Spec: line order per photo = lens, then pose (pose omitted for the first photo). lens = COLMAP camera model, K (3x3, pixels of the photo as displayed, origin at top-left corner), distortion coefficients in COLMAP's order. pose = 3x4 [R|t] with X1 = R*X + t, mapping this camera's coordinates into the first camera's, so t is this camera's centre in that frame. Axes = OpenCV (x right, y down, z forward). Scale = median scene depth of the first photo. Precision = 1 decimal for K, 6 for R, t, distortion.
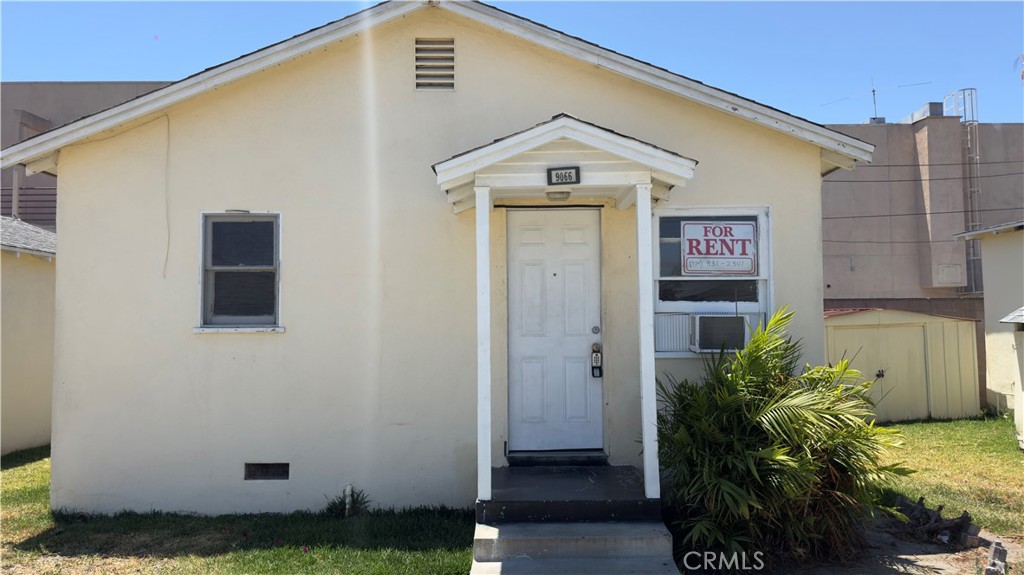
lens RADIAL K [[710.2, 0, 515.5], [0, 710.2, 284.7], [0, 0, 1]] dist [0.130672, -0.197032]
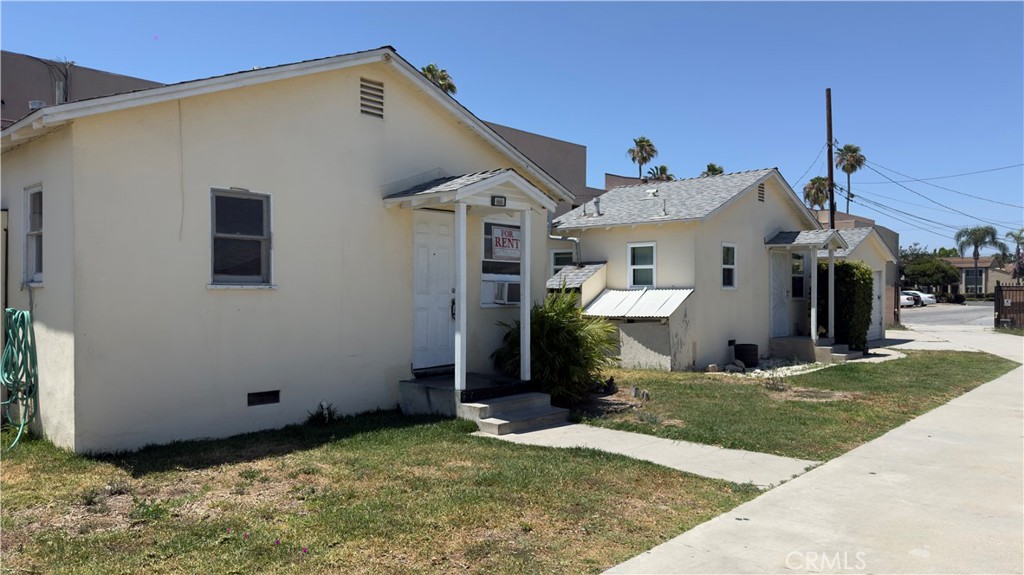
lens RADIAL K [[714.2, 0, 512.0], [0, 714.2, 287.5], [0, 0, 1]] dist [0.055967, -0.088459]
pose [[0.668310, 0.012917, 0.743771, -0.982365], [-0.055640, 0.997917, 0.032663, -0.002092], [-0.741799, -0.063212, 0.667636, -0.156794]]
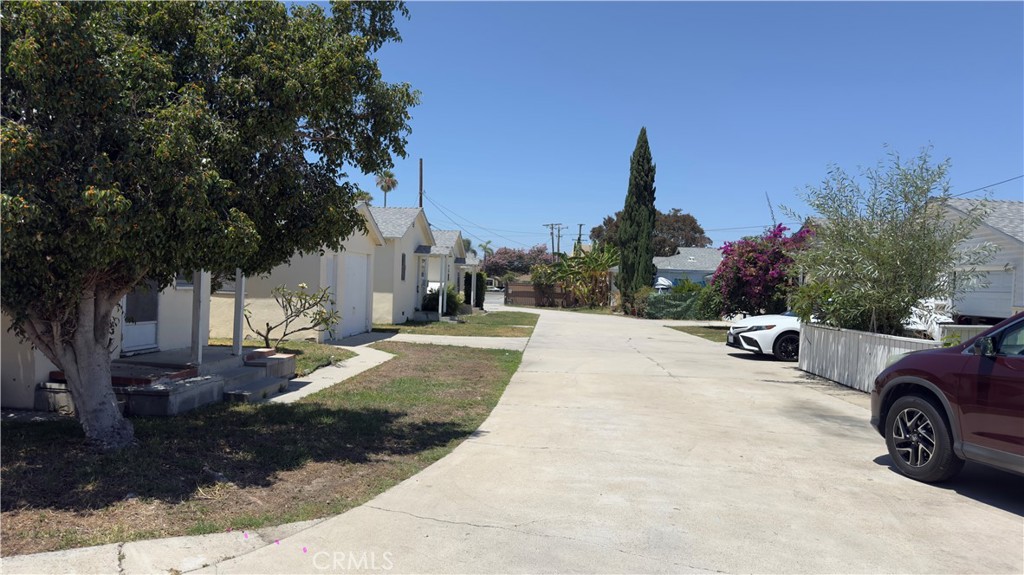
lens RADIAL K [[714.2, 0, 512.0], [0, 714.2, 287.5], [0, 0, 1]] dist [0.055967, -0.088459]
pose [[0.041384, 0.006796, 0.999120, -4.607655], [-0.106783, 0.994280, -0.002340, 0.038238], [-0.993421, -0.106592, 0.041873, 0.172414]]
